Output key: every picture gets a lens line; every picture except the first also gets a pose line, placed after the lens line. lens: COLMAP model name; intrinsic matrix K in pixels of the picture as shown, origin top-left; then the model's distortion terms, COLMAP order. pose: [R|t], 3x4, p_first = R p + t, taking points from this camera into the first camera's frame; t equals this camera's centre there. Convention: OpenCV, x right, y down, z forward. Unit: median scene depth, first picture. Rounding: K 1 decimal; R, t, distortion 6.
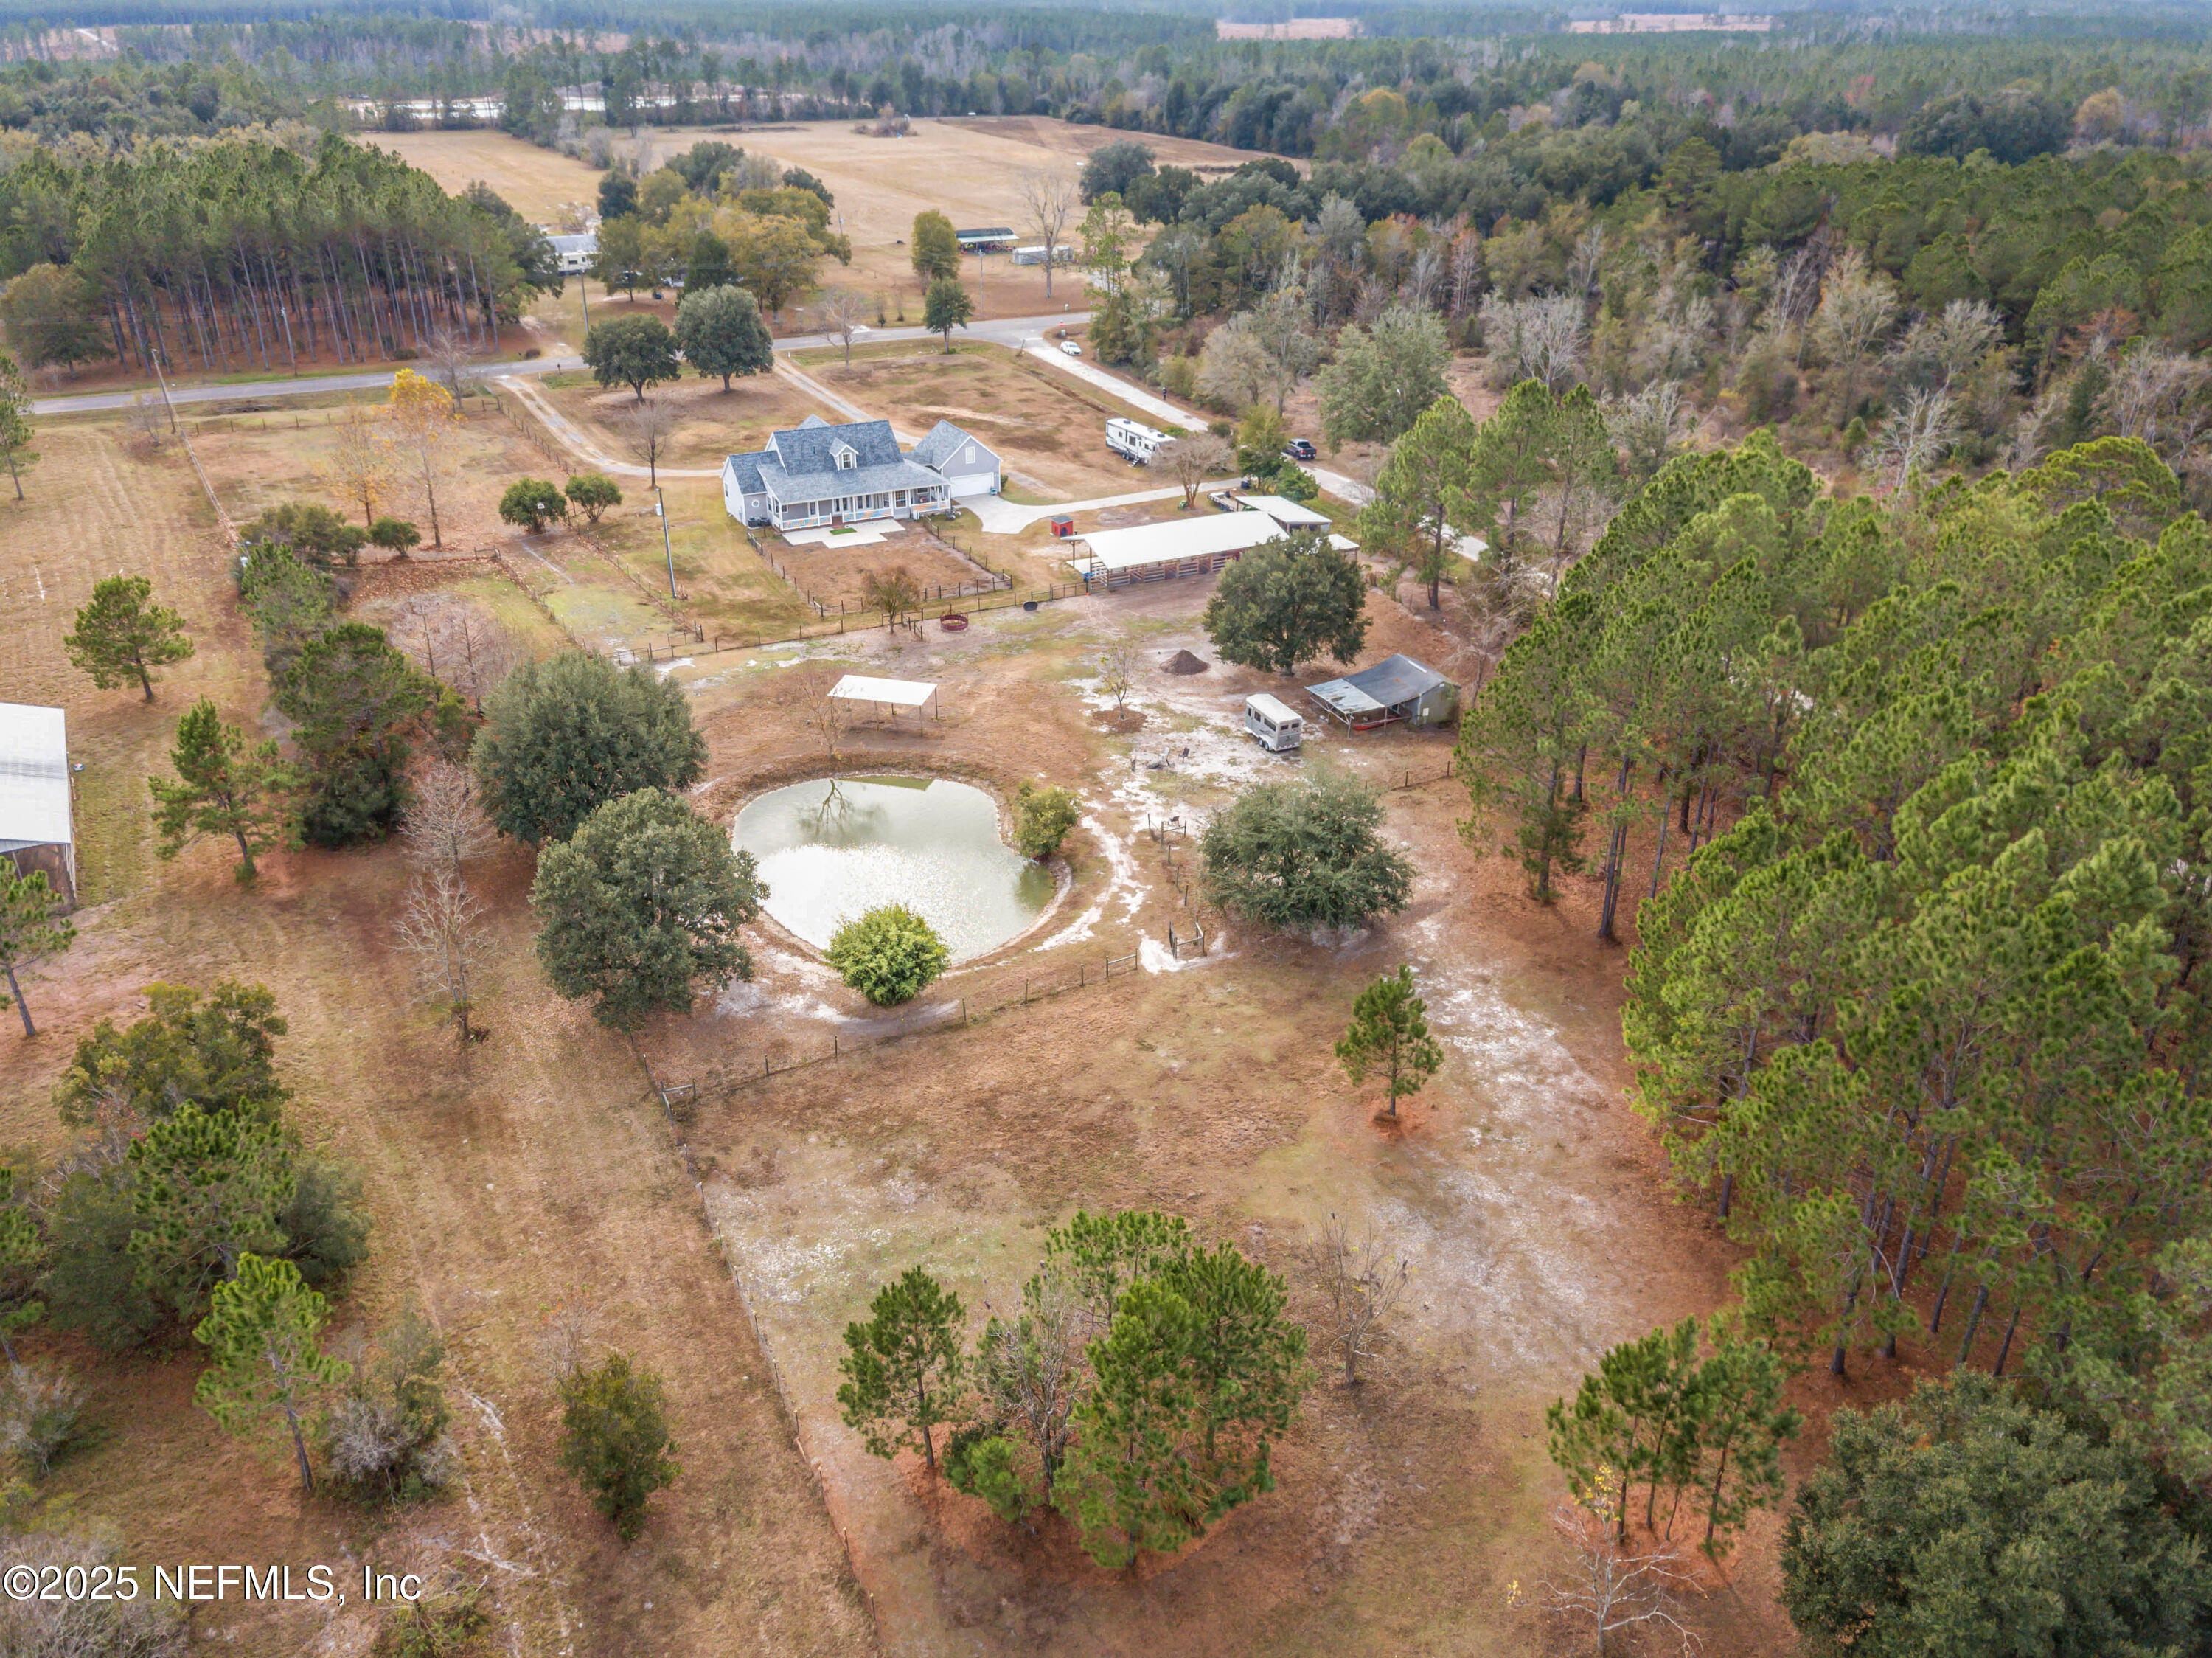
lens RADIAL K [[1677.6, 0, 1106.0], [0, 1677.6, 829.0], [0, 0, 1]] dist [0.025149, 0.001981]
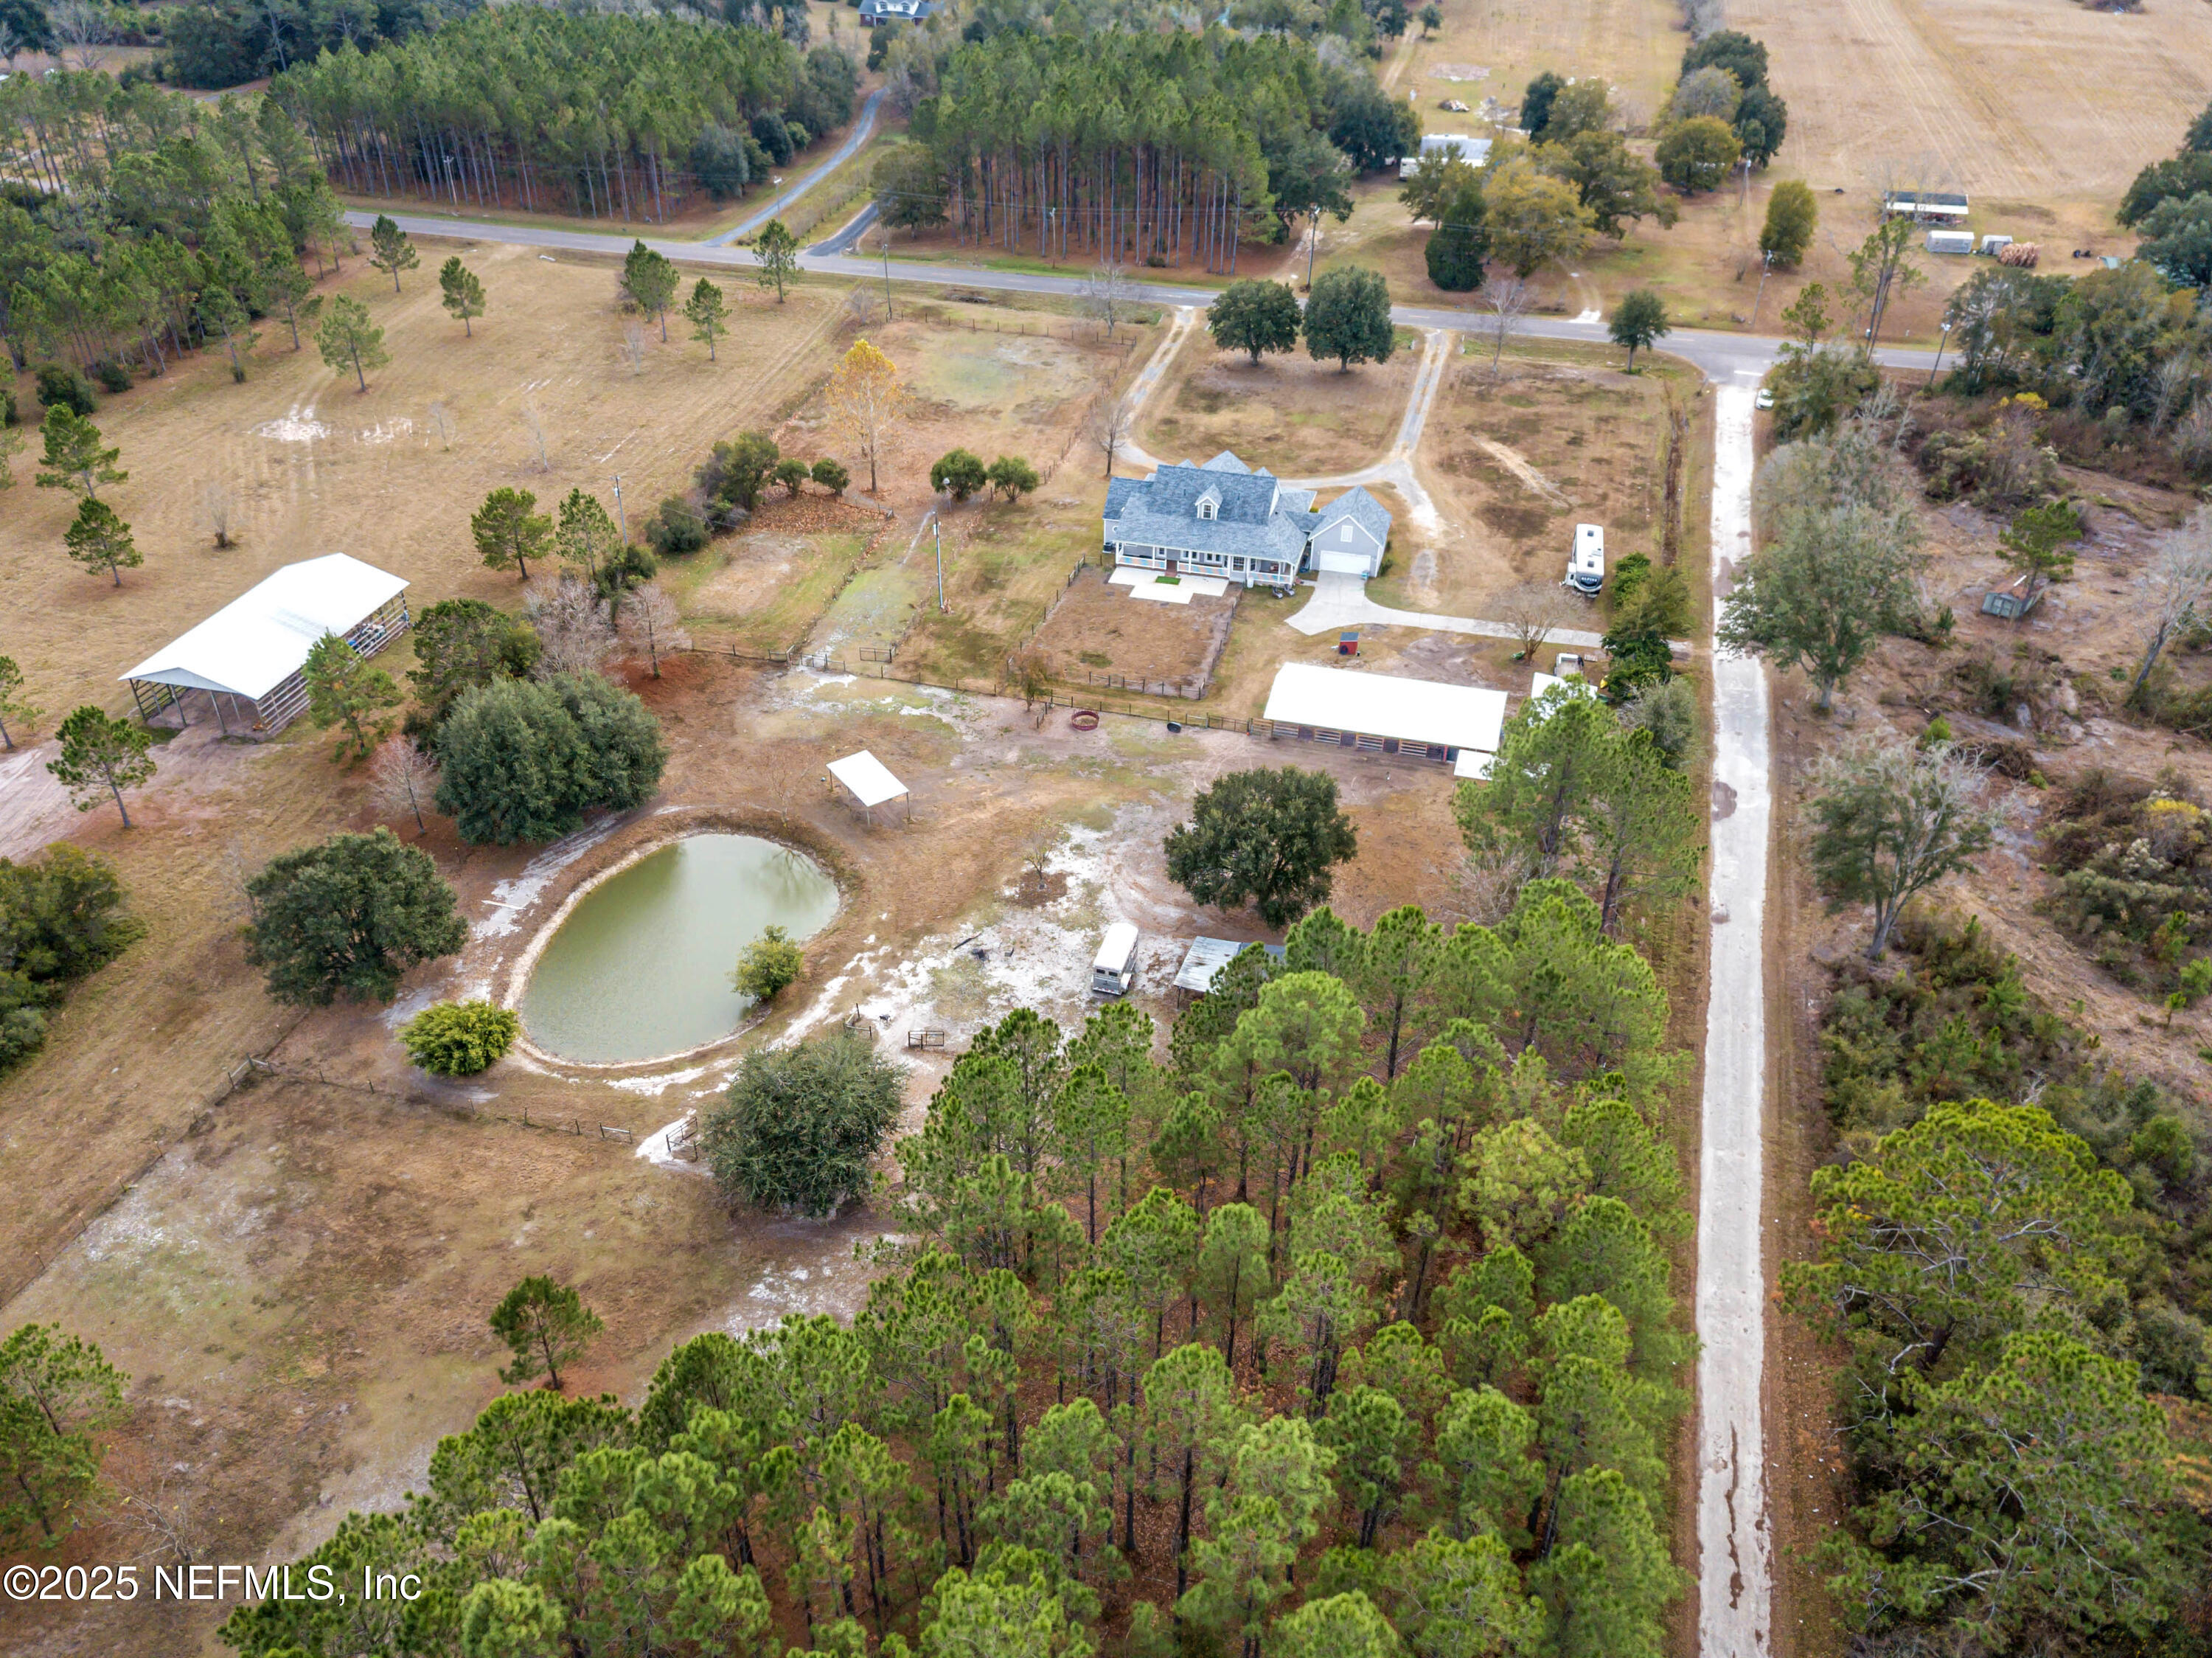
lens RADIAL K [[1677.6, 0, 1106.0], [0, 1677.6, 829.0], [0, 0, 1]] dist [0.025149, 0.001981]
pose [[0.731463, 0.389529, -0.559669, 0.438838], [-0.315979, 0.920959, 0.228016, -0.256036], [0.604251, 0.010058, 0.796730, 0.169751]]
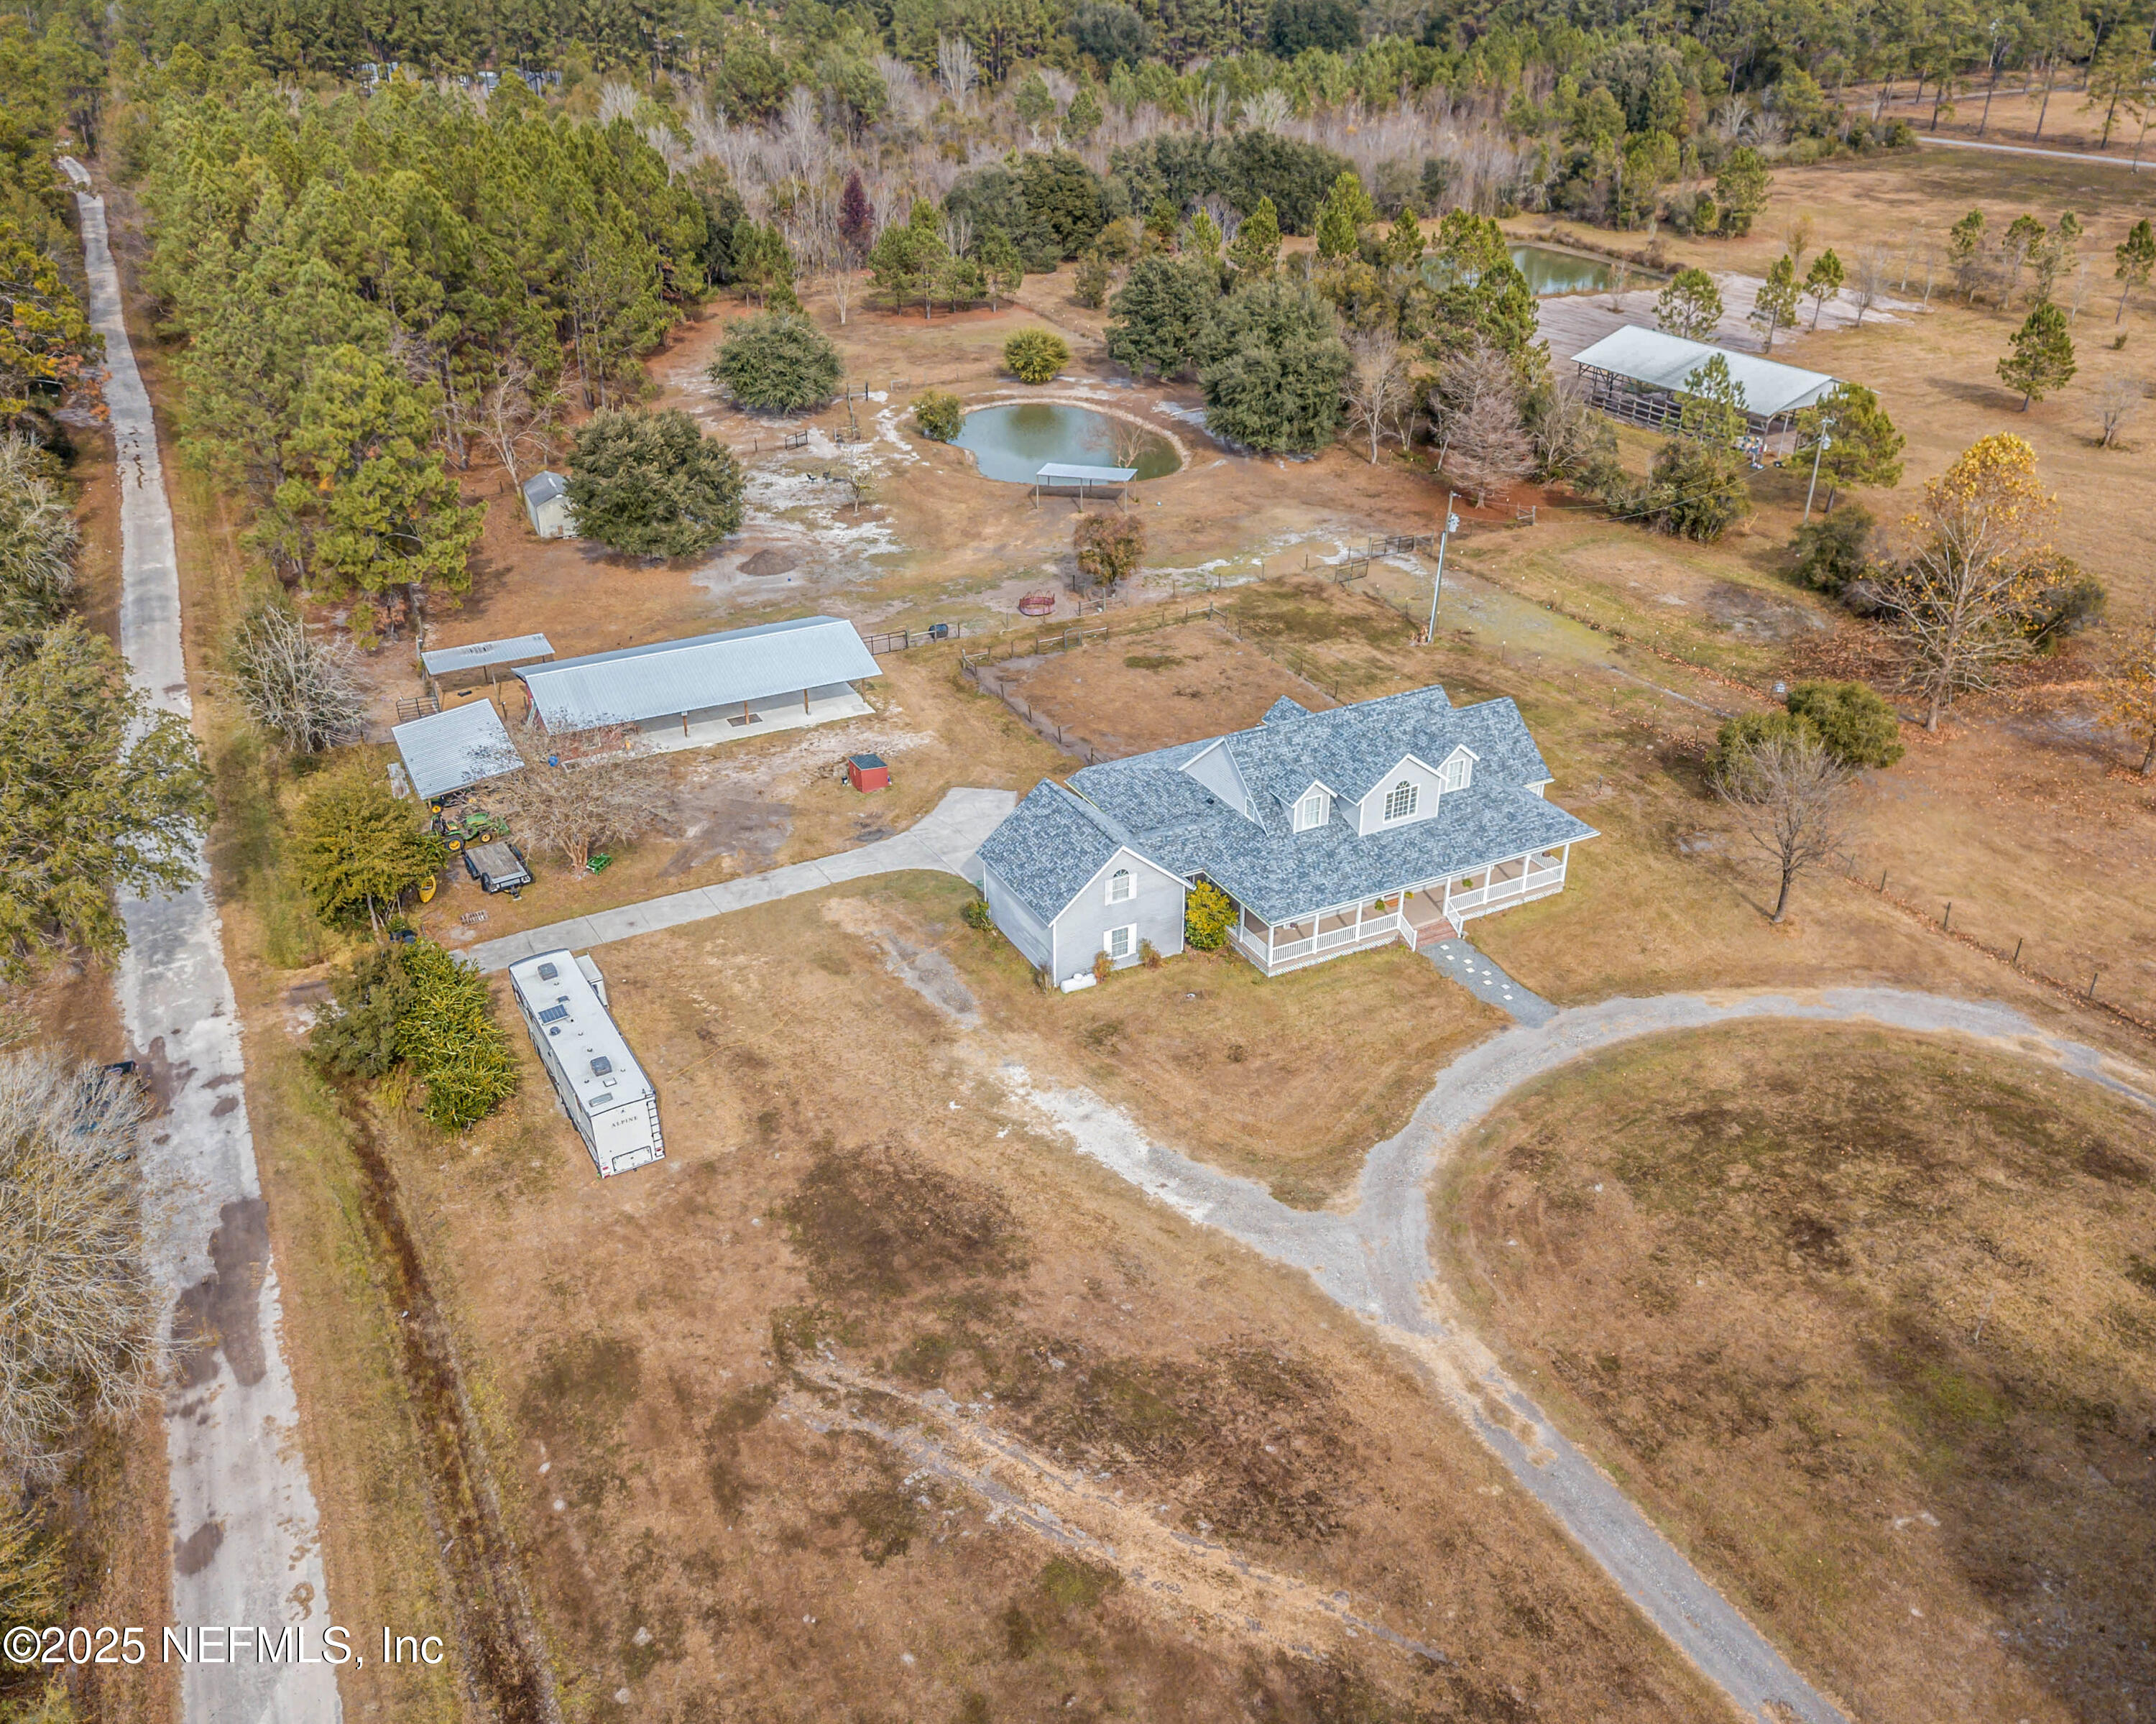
lens RADIAL K [[1818.7, 0, 1078.0], [0, 1818.7, 862.0], [0, 0, 1]] dist [-0.000733, -0.000712]
pose [[-1.000000, -0.000444, -0.000341, -0.094416], [-0.000531, 0.560882, 0.827895, -0.649065], [-0.000176, 0.827895, -0.560882, 1.348985]]
